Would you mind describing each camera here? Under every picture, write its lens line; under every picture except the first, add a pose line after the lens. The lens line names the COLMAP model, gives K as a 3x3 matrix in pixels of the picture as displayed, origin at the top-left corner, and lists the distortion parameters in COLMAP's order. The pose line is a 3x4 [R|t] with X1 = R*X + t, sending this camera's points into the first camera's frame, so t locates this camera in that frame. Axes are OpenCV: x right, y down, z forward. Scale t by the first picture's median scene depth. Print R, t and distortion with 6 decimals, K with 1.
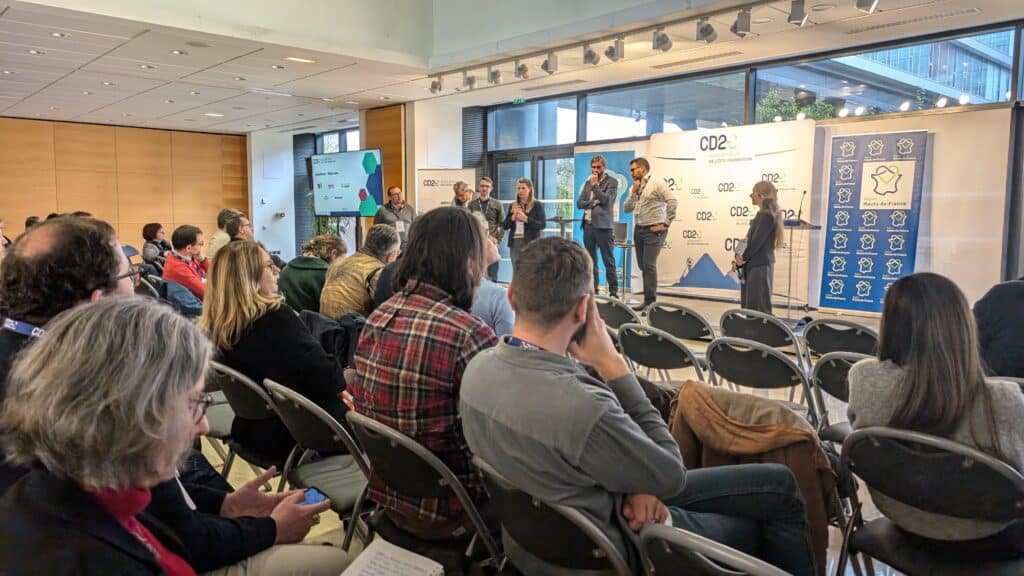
lens RADIAL K [[745.4, 0, 512.8], [0, 745.4, 290.3], [0, 0, 1]] dist [-0.007313, 0.001007]
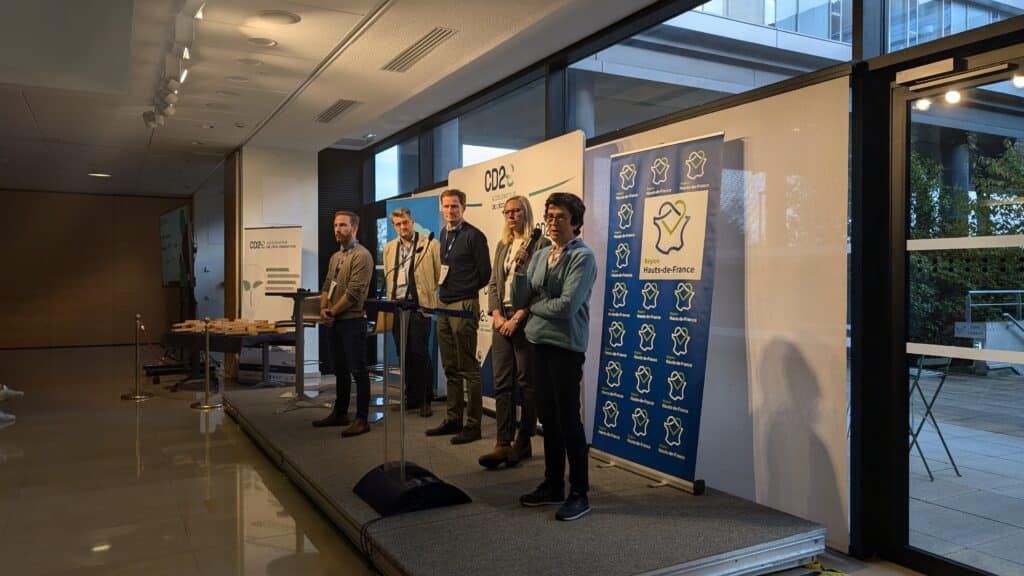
lens RADIAL K [[745.4, 0, 509.9], [0, 745.4, 285.8], [0, 0, 1]] dist [-0.007313, 0.001007]
pose [[0.968142, -0.000908, -0.250398, 0.513949], [-0.022425, 0.995661, -0.090312, -0.050866], [0.249394, 0.093050, 0.963921, 0.430330]]
